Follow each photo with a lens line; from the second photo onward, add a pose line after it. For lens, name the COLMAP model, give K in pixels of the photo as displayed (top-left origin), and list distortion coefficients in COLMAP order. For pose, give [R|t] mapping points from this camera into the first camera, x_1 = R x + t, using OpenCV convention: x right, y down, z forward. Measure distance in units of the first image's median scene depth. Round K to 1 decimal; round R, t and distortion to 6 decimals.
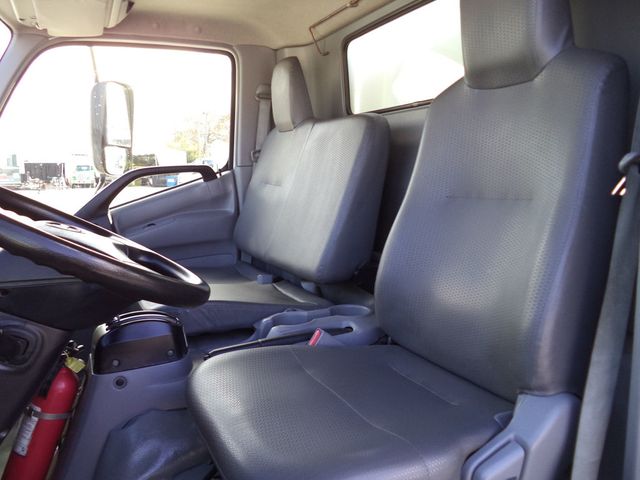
lens RADIAL K [[516.5, 0, 329.1], [0, 516.5, 234.1], [0, 0, 1]] dist [-0.023828, 0.003171]
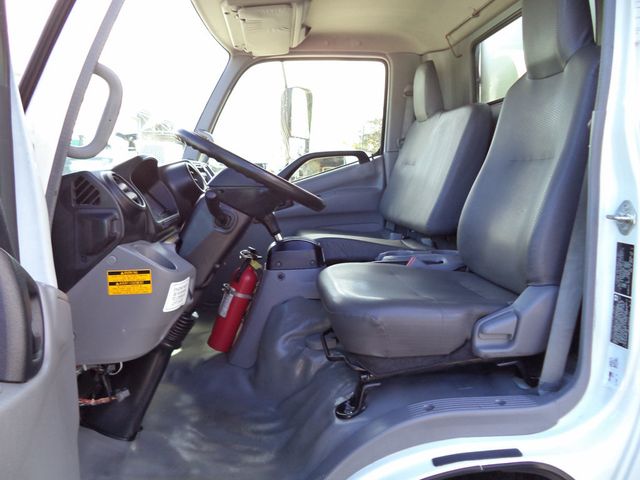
lens RADIAL K [[517.2, 0, 333.1], [0, 517.2, 233.8], [0, 0, 1]] dist [-0.018161, -0.009380]
pose [[0.941761, 0.046282, -0.333083, 0.140541], [-0.047747, 0.998852, 0.003790, 0.075652], [0.332876, 0.012335, 0.942890, -0.233647]]
